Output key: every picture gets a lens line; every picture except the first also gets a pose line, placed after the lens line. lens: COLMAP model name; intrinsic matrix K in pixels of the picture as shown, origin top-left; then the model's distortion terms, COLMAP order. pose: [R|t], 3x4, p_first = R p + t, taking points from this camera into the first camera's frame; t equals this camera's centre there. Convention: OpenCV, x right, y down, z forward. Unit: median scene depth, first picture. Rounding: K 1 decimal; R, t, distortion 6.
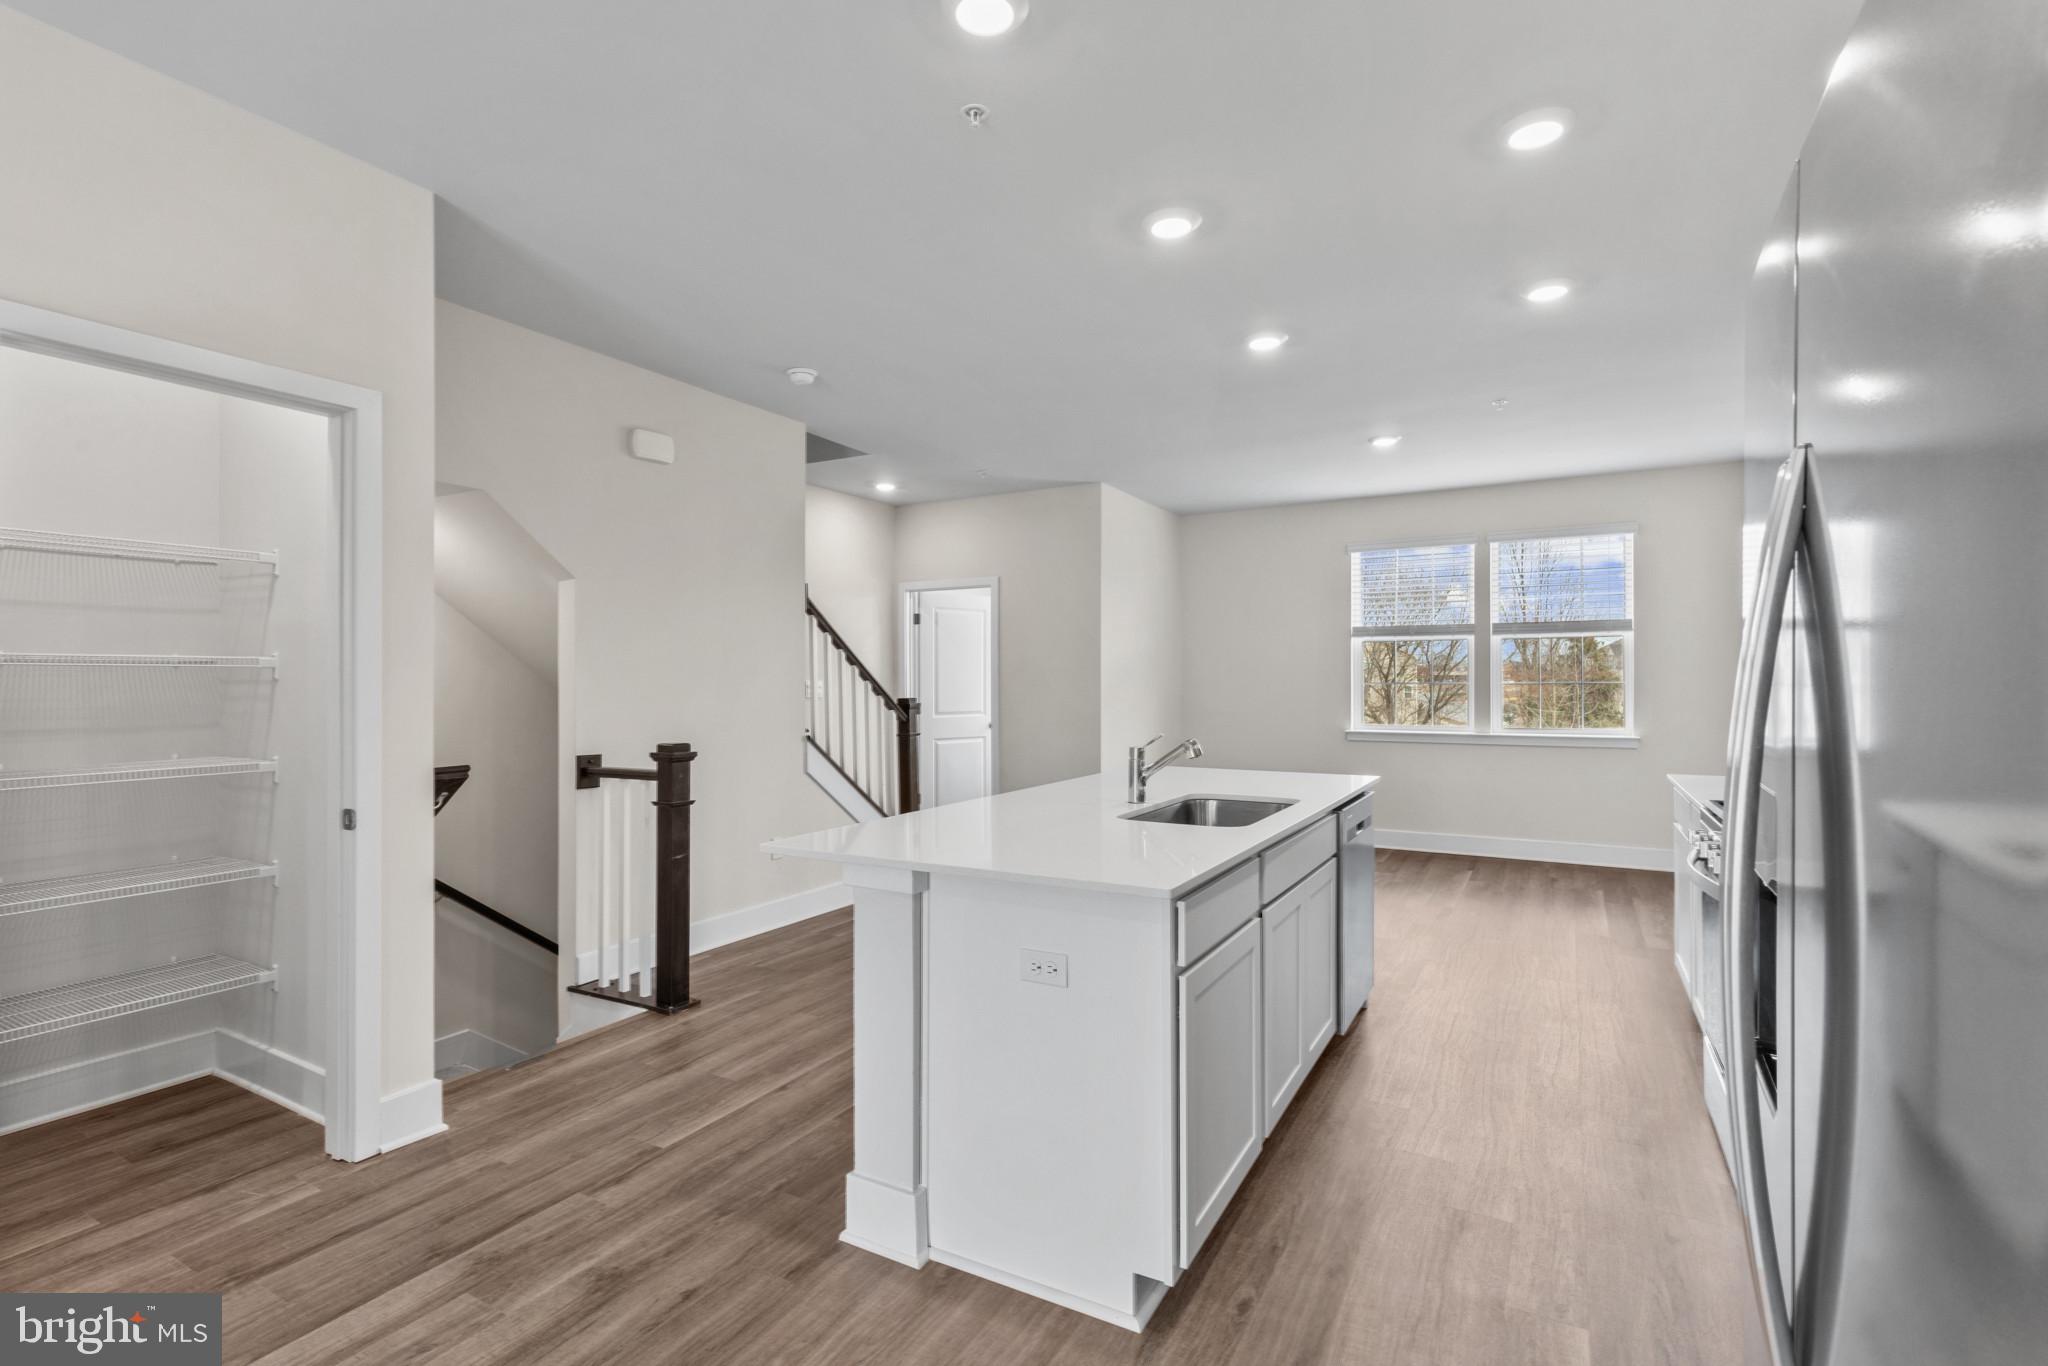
lens RADIAL K [[942.7, 0, 1030.5], [0, 942.7, 678.1], [0, 0, 1]] dist [0.008762, -0.003009]
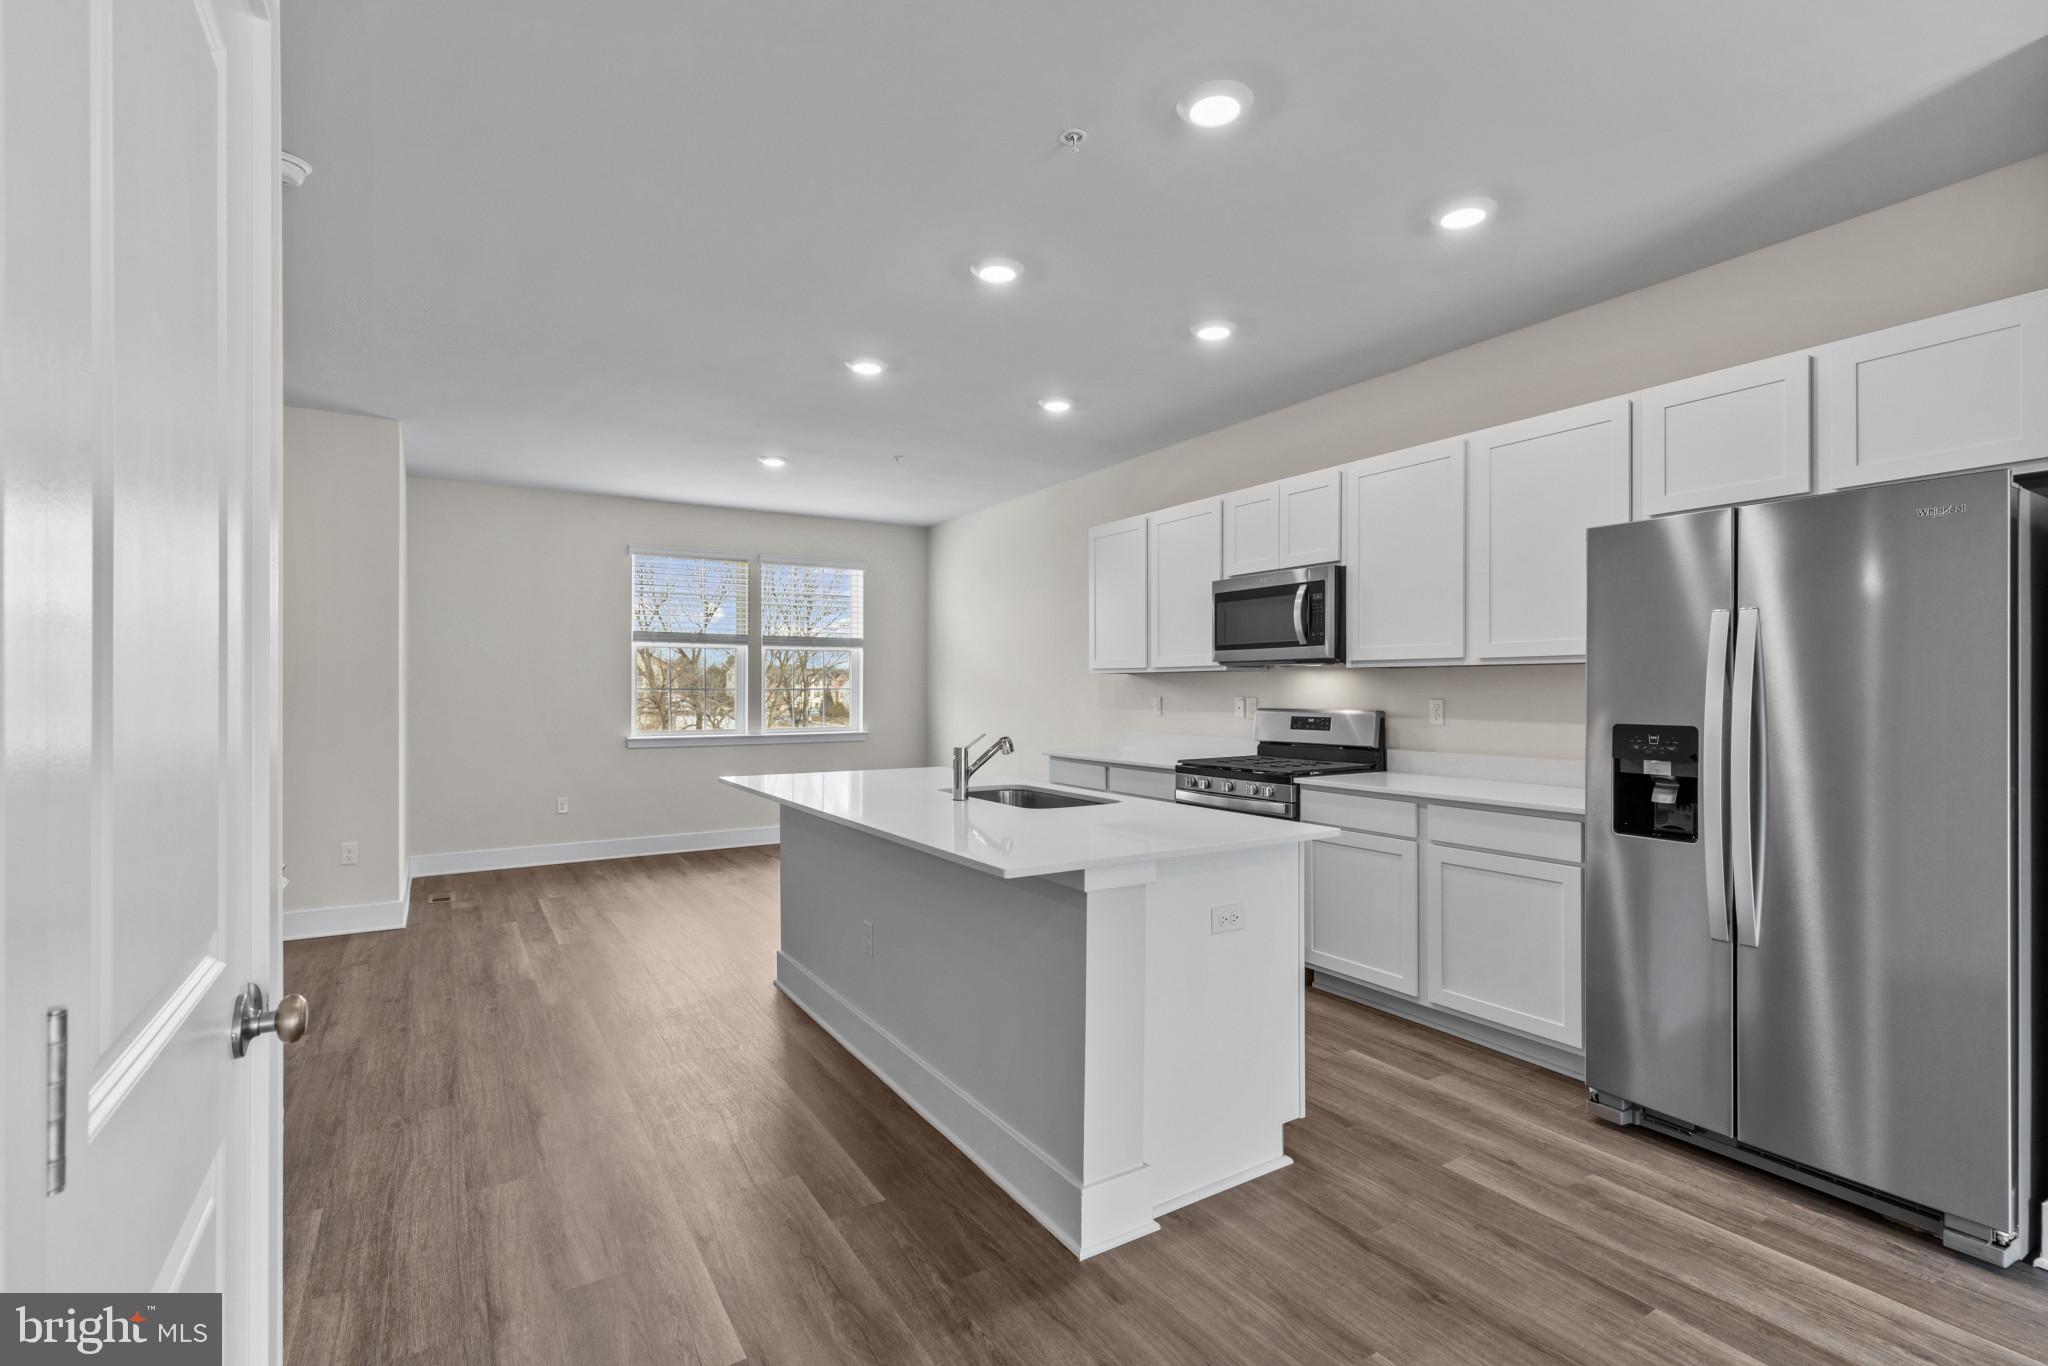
lens RADIAL K [[942.7, 0, 1031.1], [0, 942.7, 692.6], [0, 0, 1]] dist [0.008762, -0.003009]
pose [[0.474510, -0.000862, 0.880250, -0.424238], [-0.004706, 0.999983, 0.003517, 0.004825], [-0.880237, -0.005811, 0.474498, 0.233686]]
